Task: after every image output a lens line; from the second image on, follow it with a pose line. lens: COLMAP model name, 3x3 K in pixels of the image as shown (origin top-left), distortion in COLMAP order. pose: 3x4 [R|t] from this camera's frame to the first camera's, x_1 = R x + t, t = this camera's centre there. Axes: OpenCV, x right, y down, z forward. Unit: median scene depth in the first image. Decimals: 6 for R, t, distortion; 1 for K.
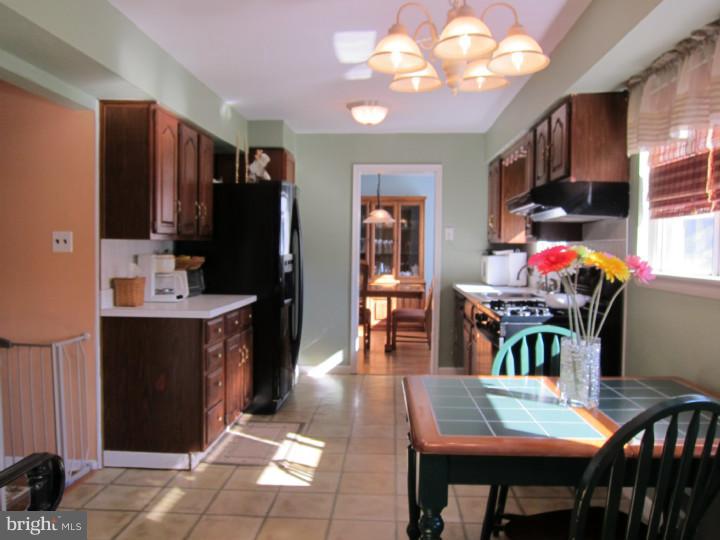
lens RADIAL K [[604.6, 0, 360.0], [0, 604.6, 270.0], [0, 0, 1]] dist [-0.013447, -0.003395]
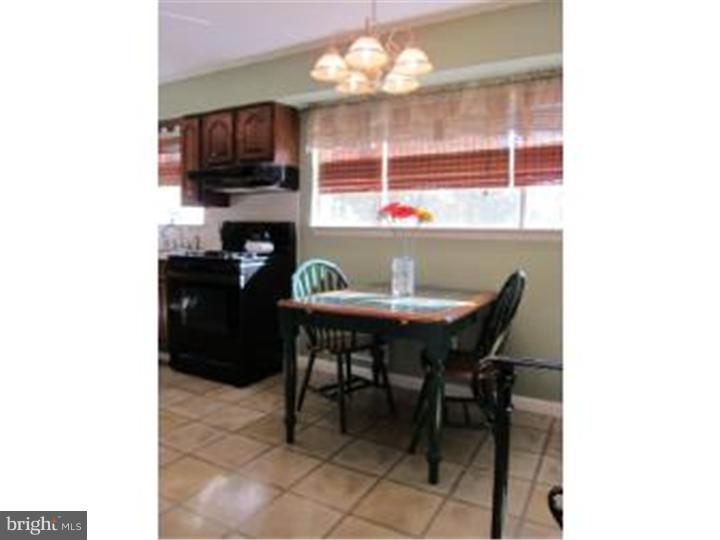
lens RADIAL K [[449.3, 0, 359.8], [0, 449.3, 257.5], [0, 0, 1]] dist [-0.002847, -0.000316]
pose [[0.437547, -0.039412, 0.898331, -0.339245], [0.018261, 0.999222, 0.034944, 0.028367], [-0.899010, 0.001115, 0.437927, 0.223911]]
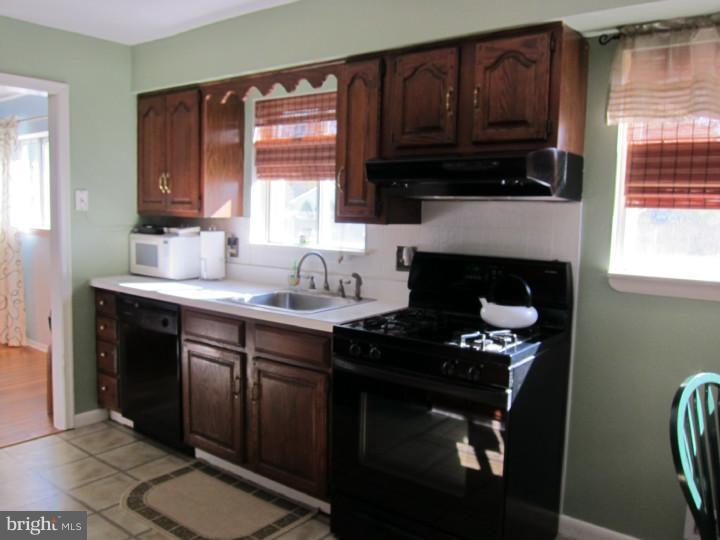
lens RADIAL K [[596.0, 0, 360.0], [0, 596.0, 270.0], [0, 0, 1]] dist [-0.073727, 0.000976]
pose [[0.560083, -0.072307, 0.825275, -0.226859], [0.009678, 0.996687, 0.080758, -0.040527], [-0.828380, -0.037244, 0.558927, 0.510928]]
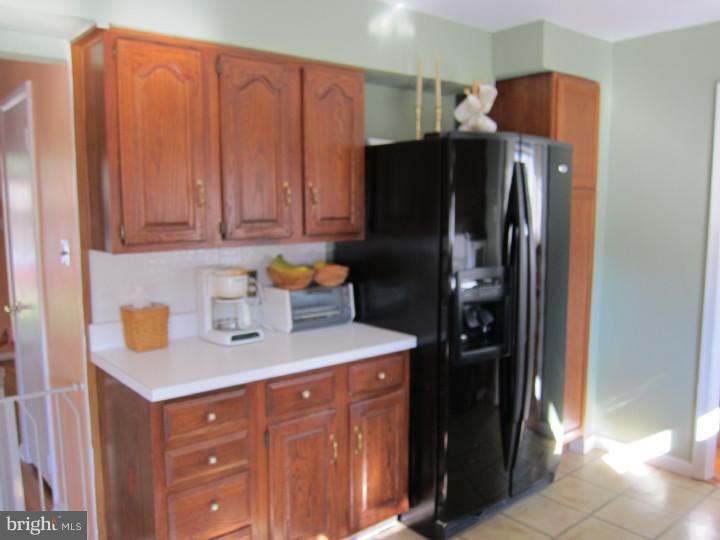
lens RADIAL K [[604.6, 0, 360.0], [0, 604.6, 270.0], [0, 0, 1]] dist [-0.013447, -0.003395]
pose [[0.690864, 0.068074, -0.719773, 0.186138], [-0.017524, 0.996842, 0.077458, -0.059918], [0.722772, -0.040900, 0.689875, 0.513631]]
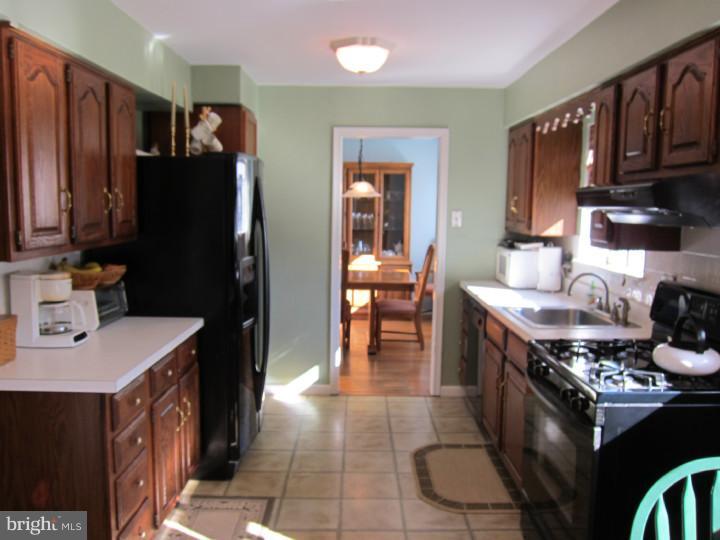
lens RADIAL K [[604.6, 0, 360.0], [0, 604.6, 270.0], [0, 0, 1]] dist [-0.013447, -0.003395]
pose [[0.998272, -0.001771, 0.058728, -0.027538], [-0.002453, 0.997418, 0.071775, -0.058730], [-0.058703, -0.071795, 0.995690, 0.266920]]
